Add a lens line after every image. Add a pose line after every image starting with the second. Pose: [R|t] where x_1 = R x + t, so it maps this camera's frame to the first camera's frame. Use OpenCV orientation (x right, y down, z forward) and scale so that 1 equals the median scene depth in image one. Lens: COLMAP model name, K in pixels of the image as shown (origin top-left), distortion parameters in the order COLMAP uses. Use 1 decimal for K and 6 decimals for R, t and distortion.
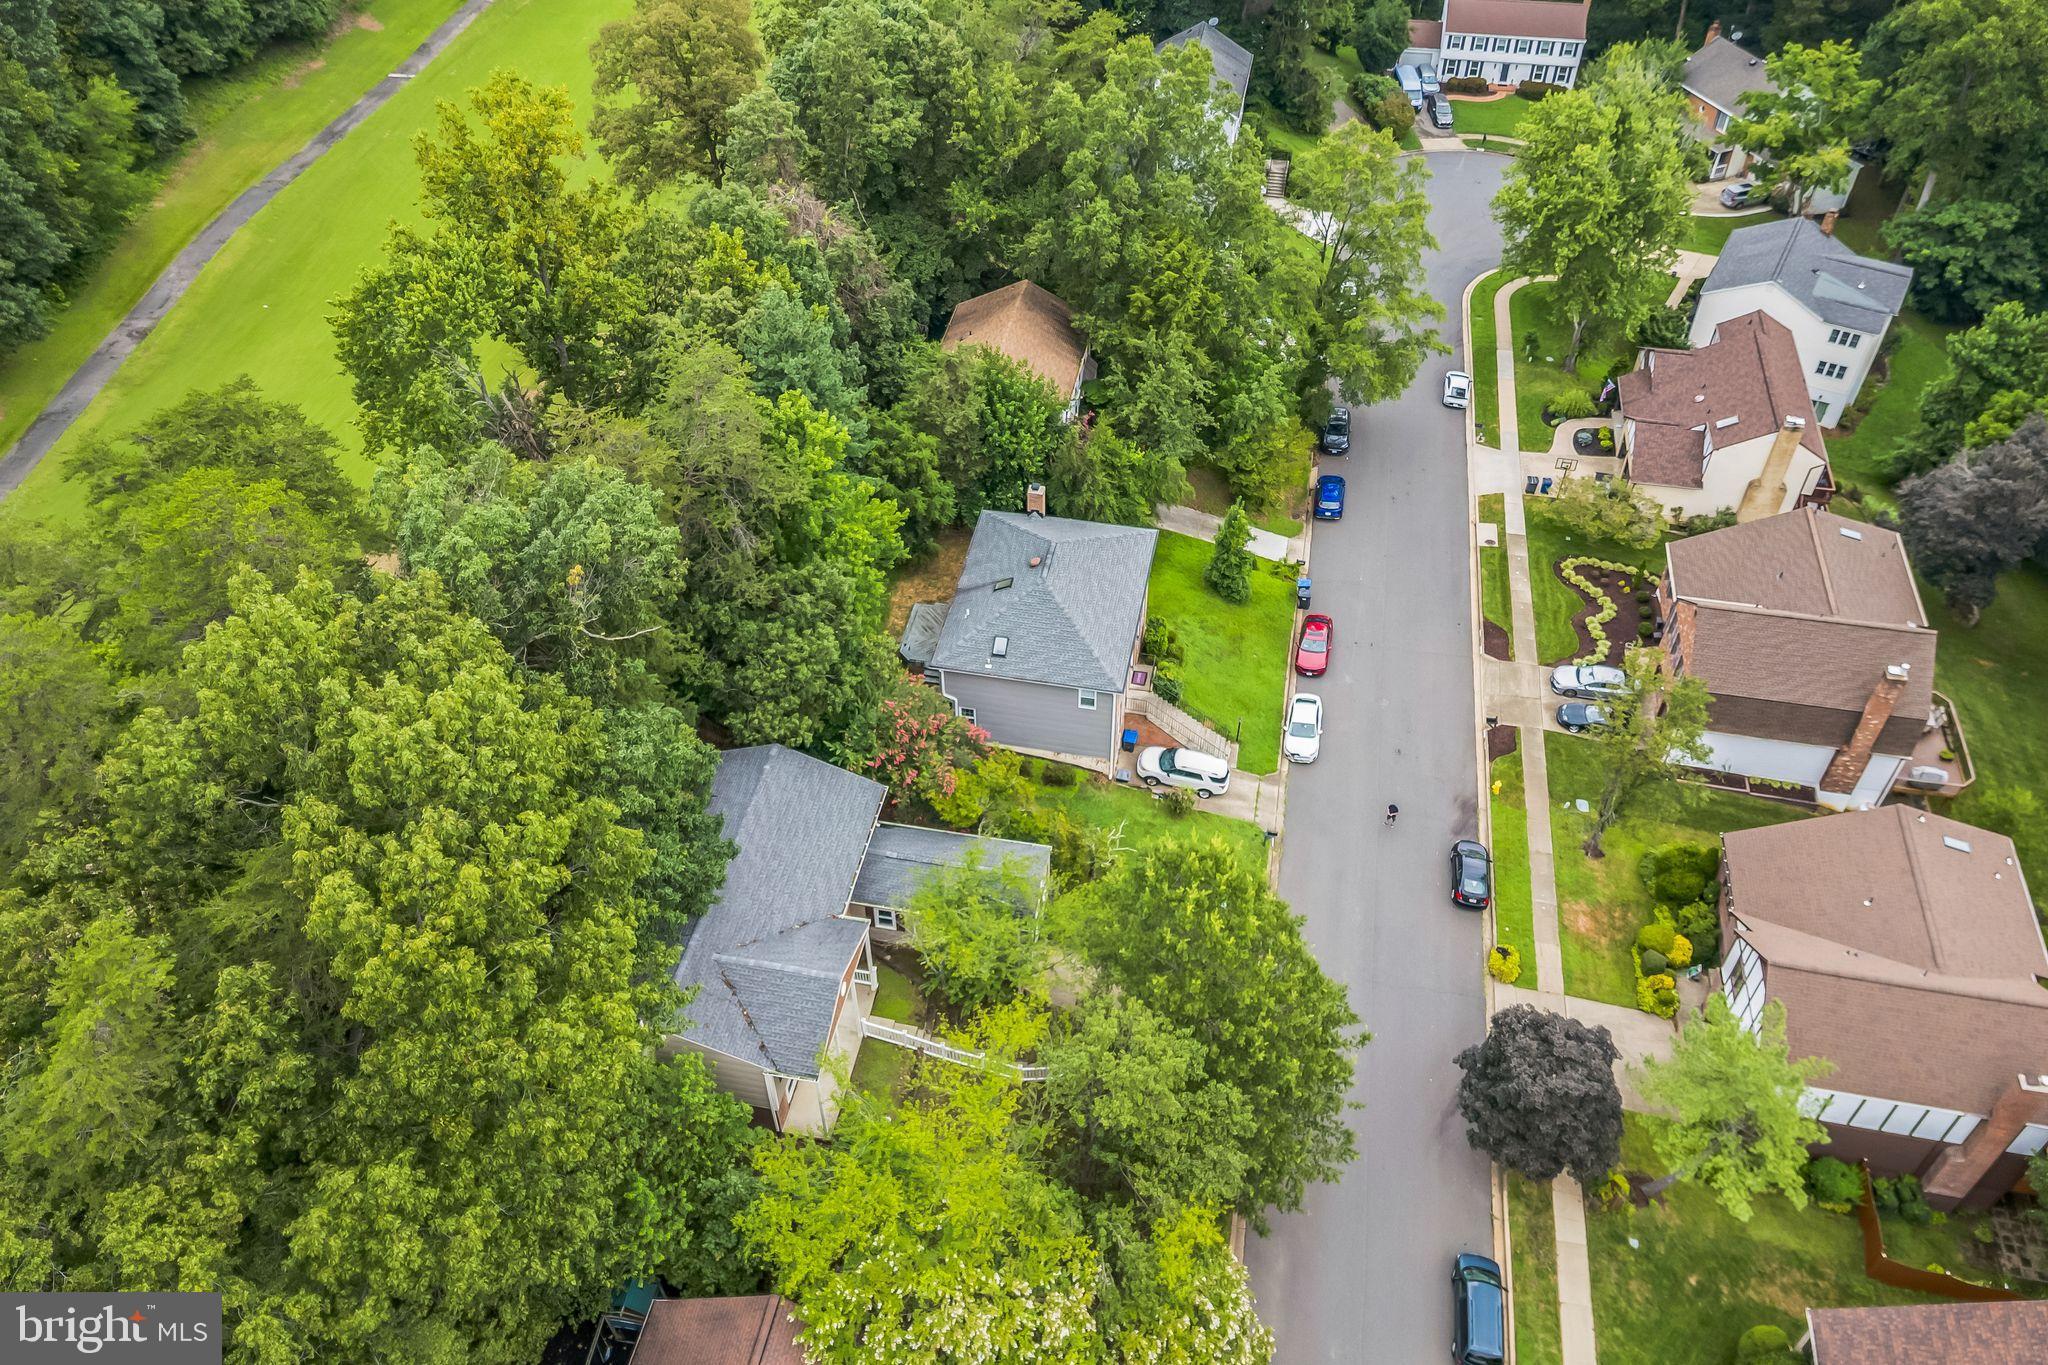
lens RADIAL K [[1514.2, 0, 1024.0], [0, 1514.2, 682.5], [0, 0, 1]] dist [0.232434, -0.645413]
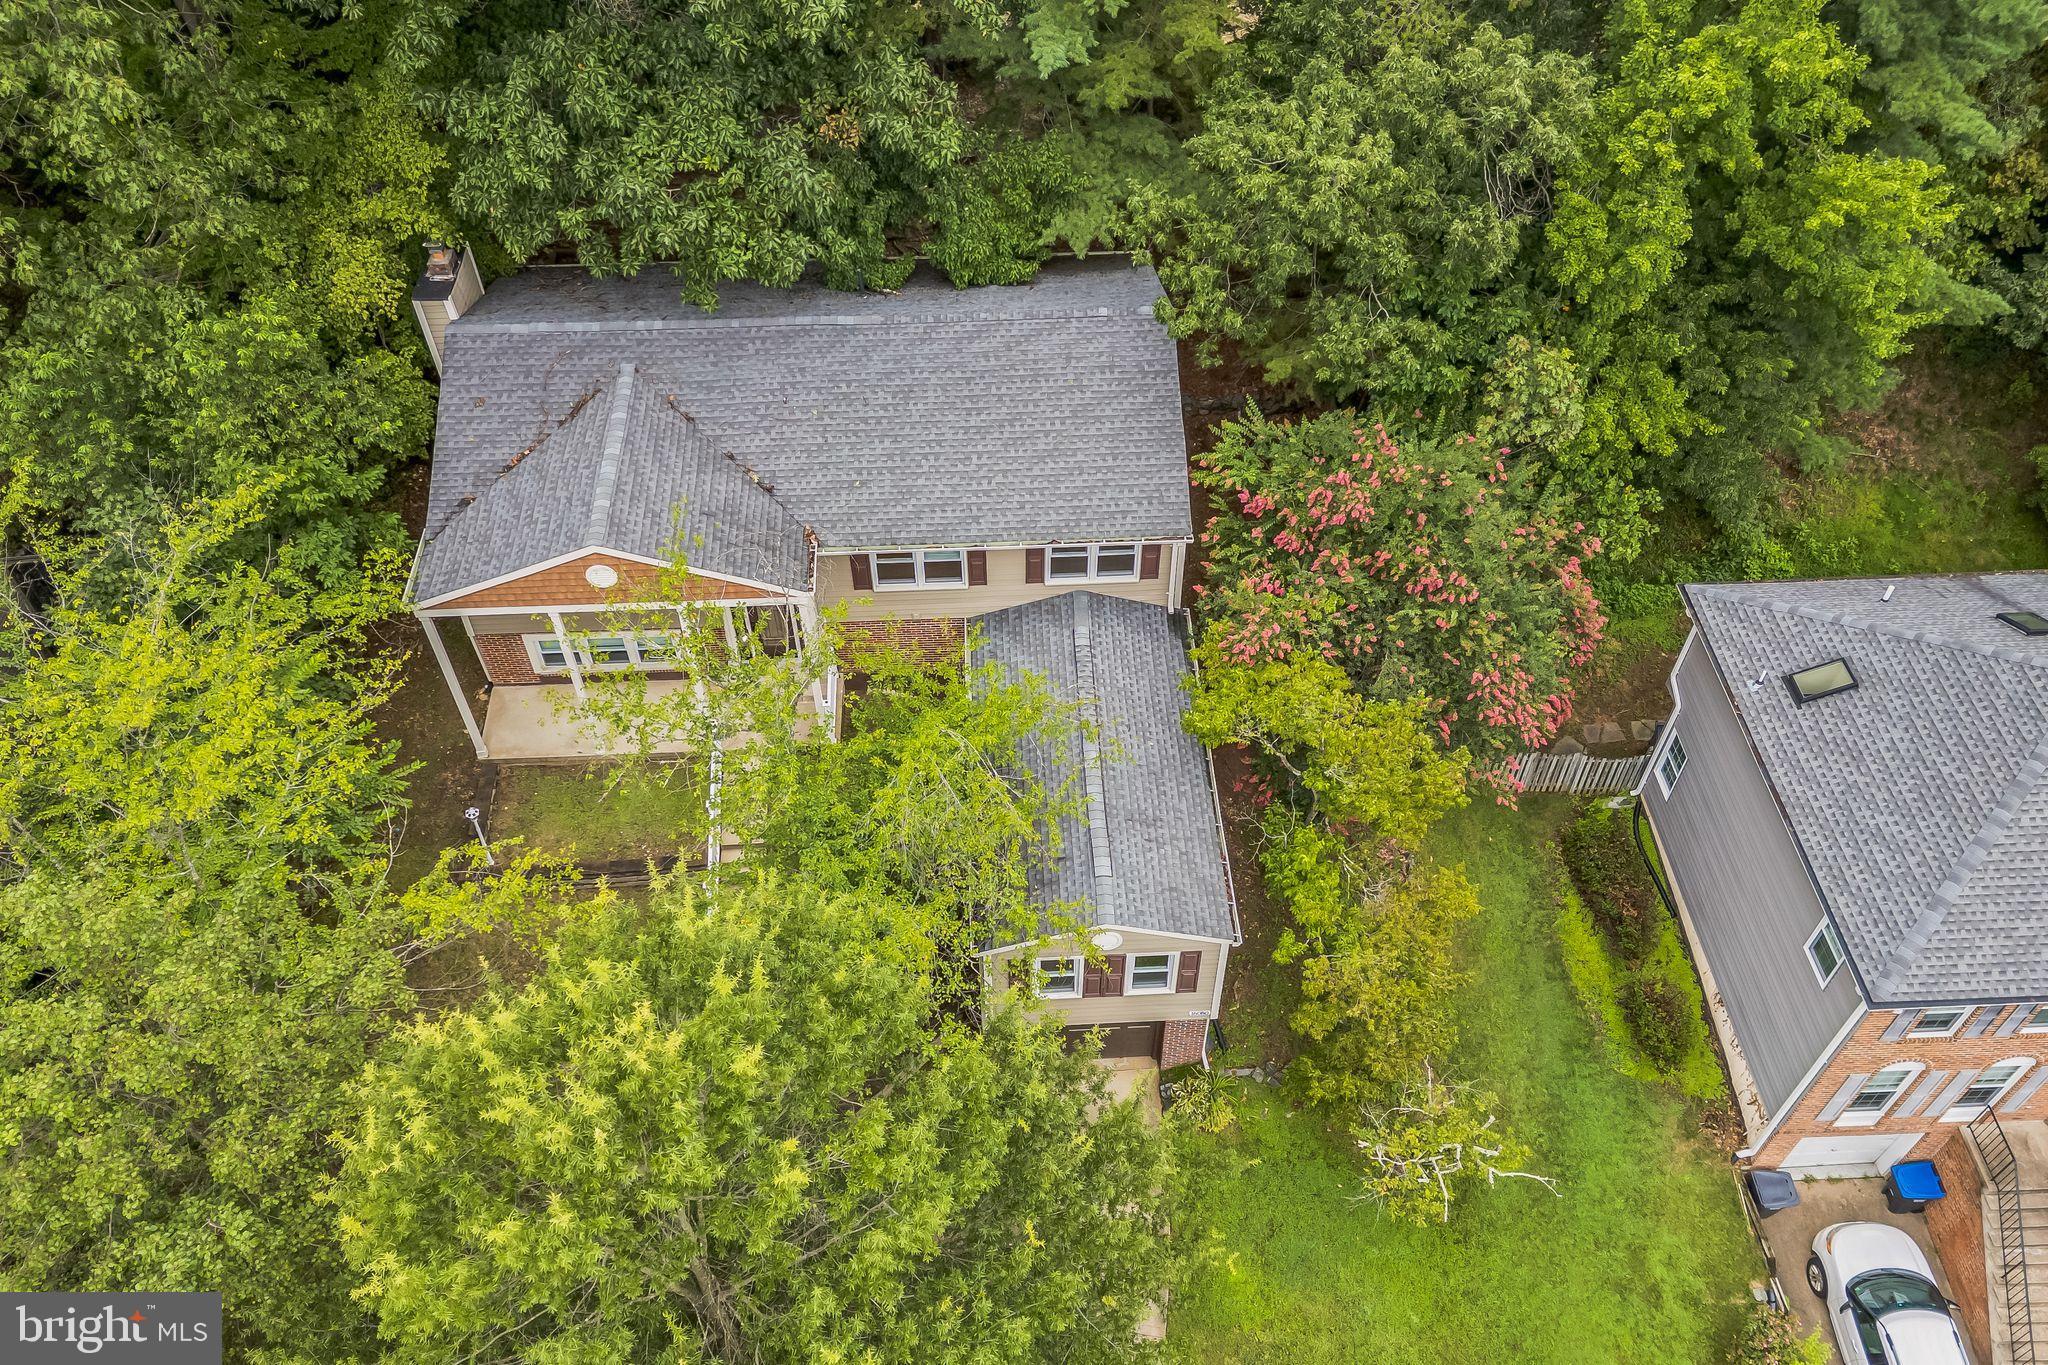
lens RADIAL K [[1561.1, 0, 1015.5], [0, 1561.1, 691.2], [0, 0, 1]] dist [0.112274, -0.136905]
pose [[0.232330, 0.730447, -0.642238, 0.162115], [-0.674257, 0.596850, 0.434912, -0.049313], [0.701000, 0.331990, 0.631175, 0.517484]]
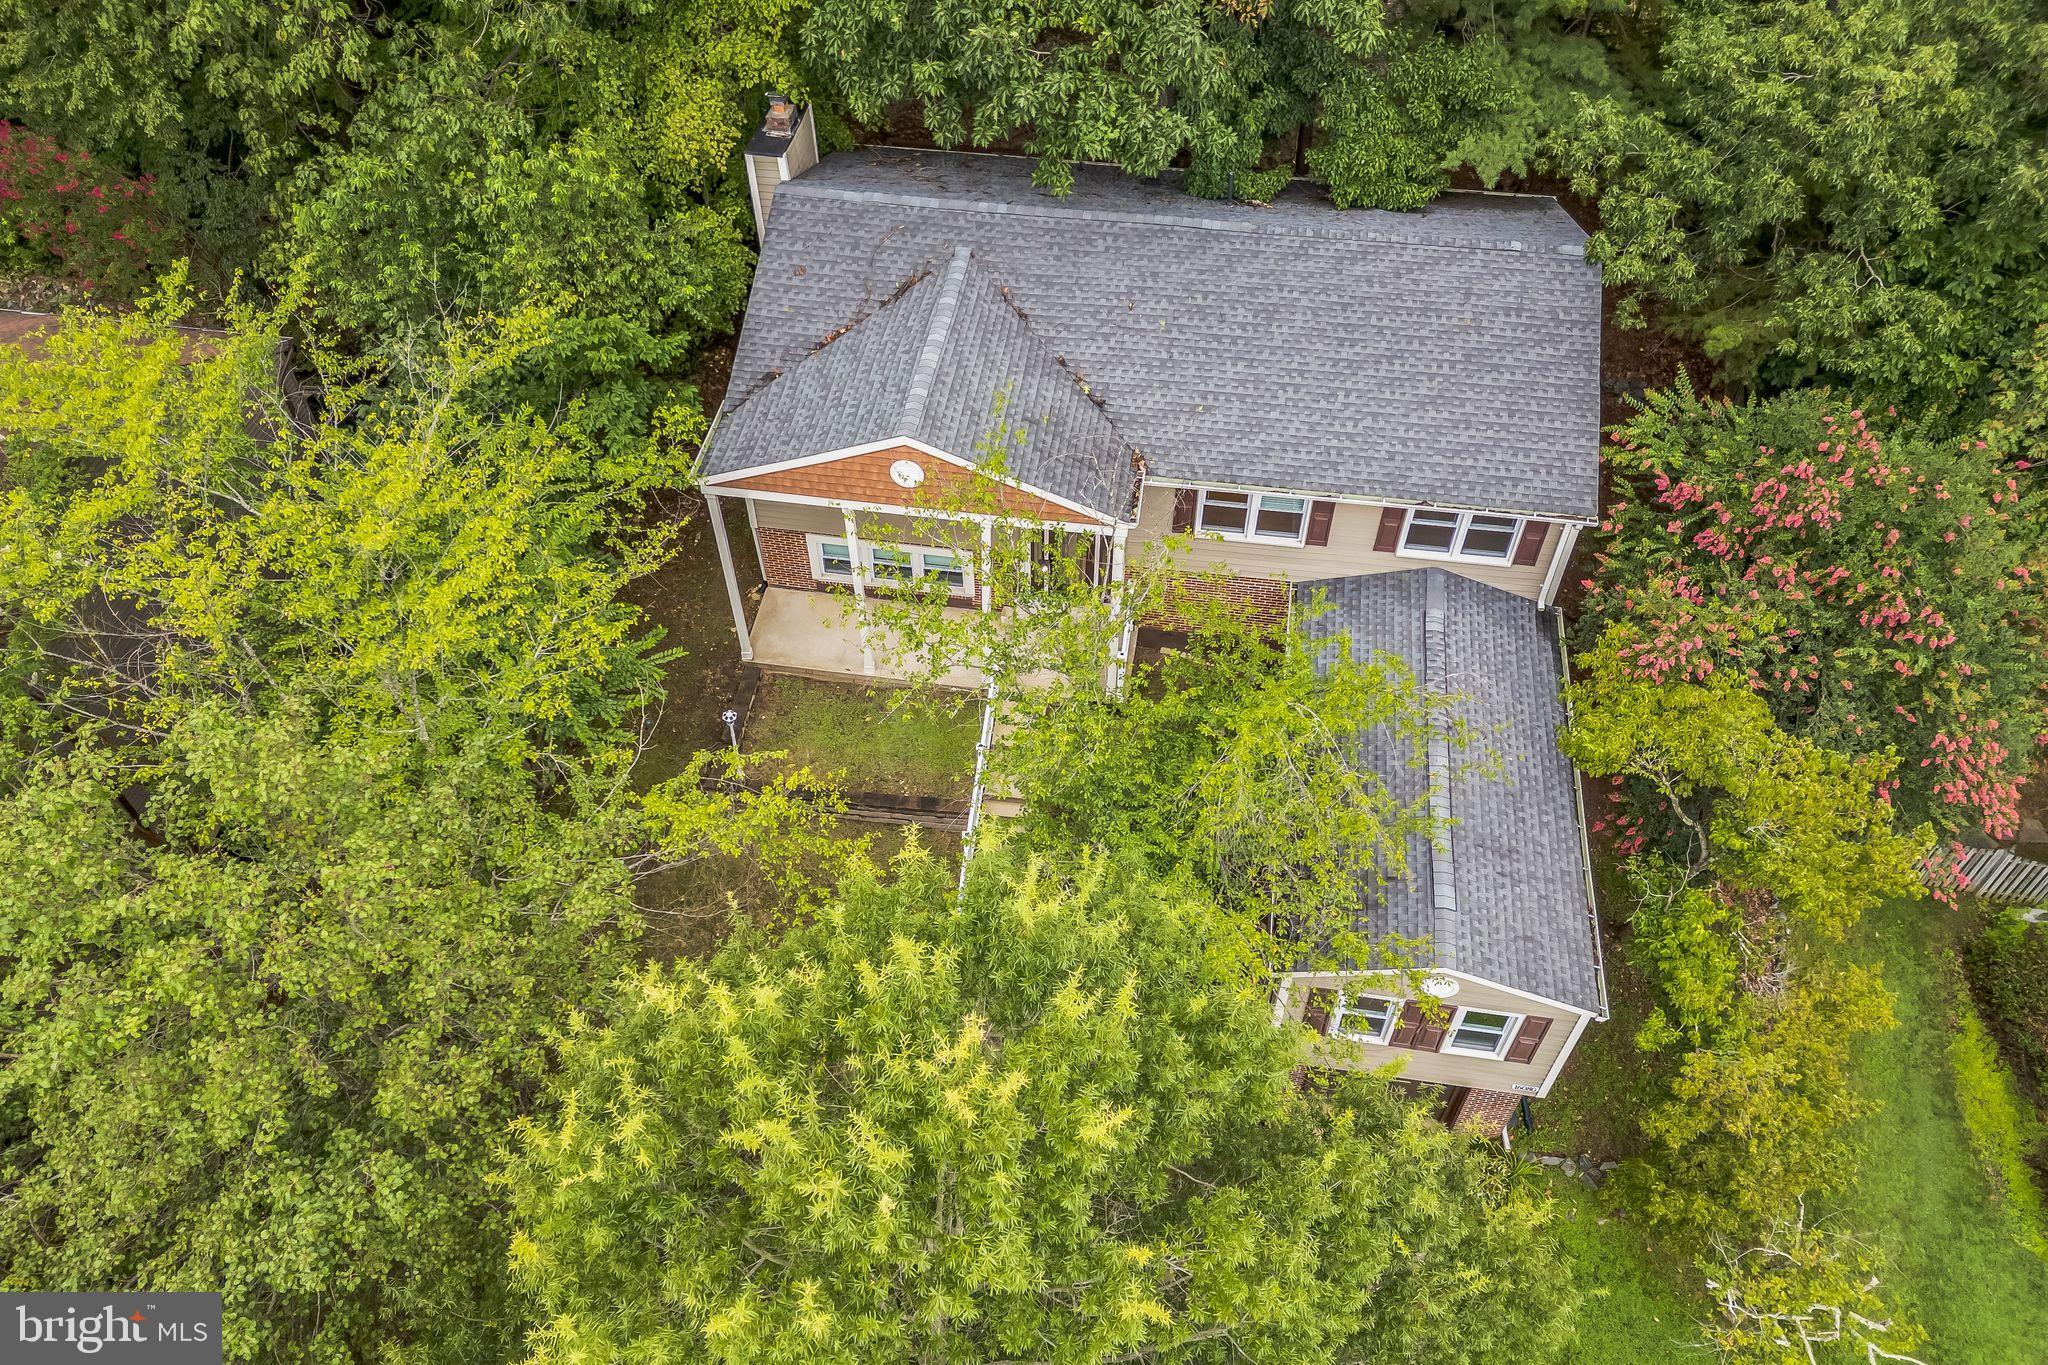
lens RADIAL K [[1475.6, 0, 1018.6], [0, 1475.6, 684.5], [0, 0, 1]] dist [0.081494, -0.081187]
pose [[0.037872, 0.754017, -0.655763, 0.123772], [-0.694161, 0.491906, 0.525519, -0.002817], [0.718823, 0.435302, 0.542038, 0.539691]]
